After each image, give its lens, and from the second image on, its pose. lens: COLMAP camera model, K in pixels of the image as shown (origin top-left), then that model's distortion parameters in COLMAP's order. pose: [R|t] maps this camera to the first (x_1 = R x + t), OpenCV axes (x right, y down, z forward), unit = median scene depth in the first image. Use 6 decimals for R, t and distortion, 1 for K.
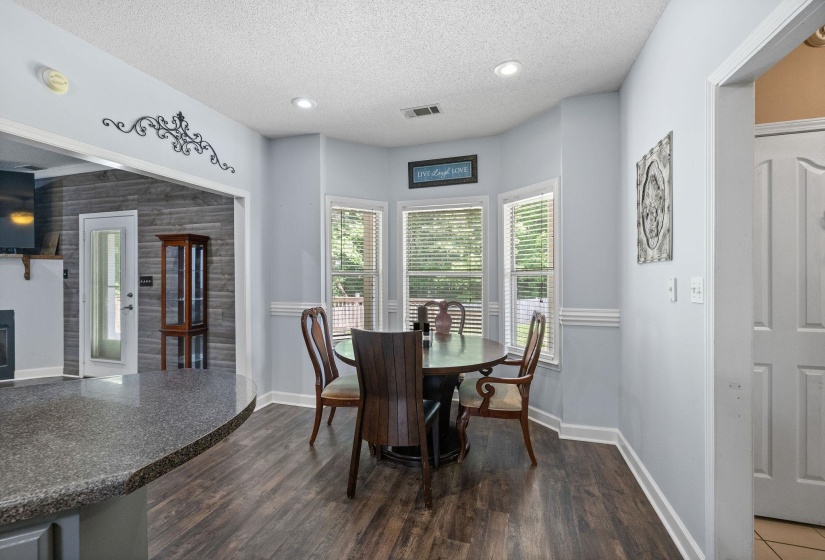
lens RADIAL K [[348.1, 0, 411.6], [0, 348.1, 275.6], [0, 0, 1]] dist [0.000180, 0.000437]
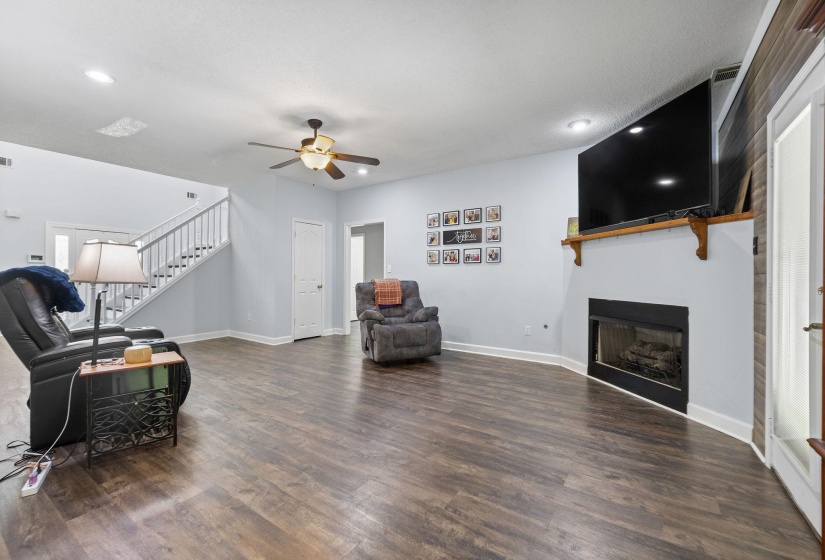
lens RADIAL K [[351.1, 0, 412.4], [0, 351.1, 277.6], [0, 0, 1]] dist [0.002055, 0.000234]
pose [[-0.295797, 0.001690, -0.955249, -0.366723], [-0.005208, 0.999981, 0.003382, 0.043639], [0.955237, 0.005975, -0.295783, 0.694688]]
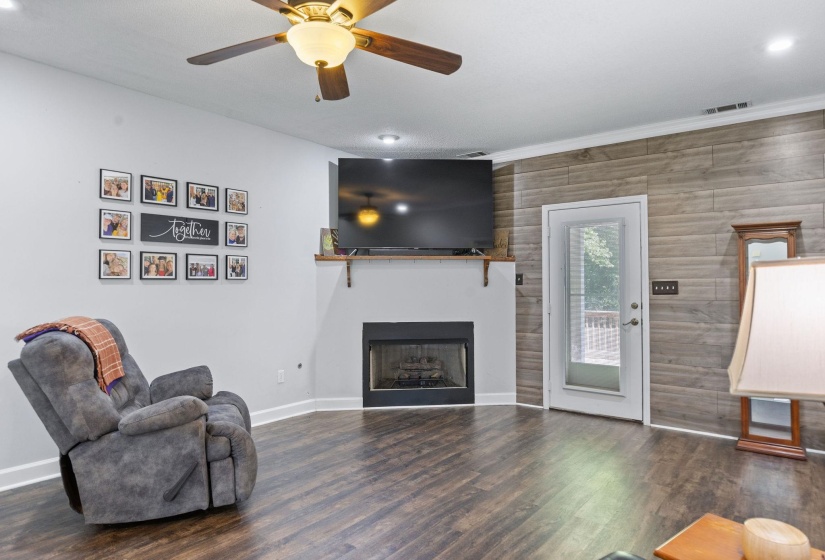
lens RADIAL K [[500.9, 0, 415.9], [0, 500.9, 268.0], [0, 0, 1]] dist [0.004904, 0.000518]
pose [[0.935476, -0.012848, -0.353157, -0.828023], [0.000964, 0.999428, -0.033805, 0.008624], [0.353389, 0.031284, 0.934953, -0.193107]]
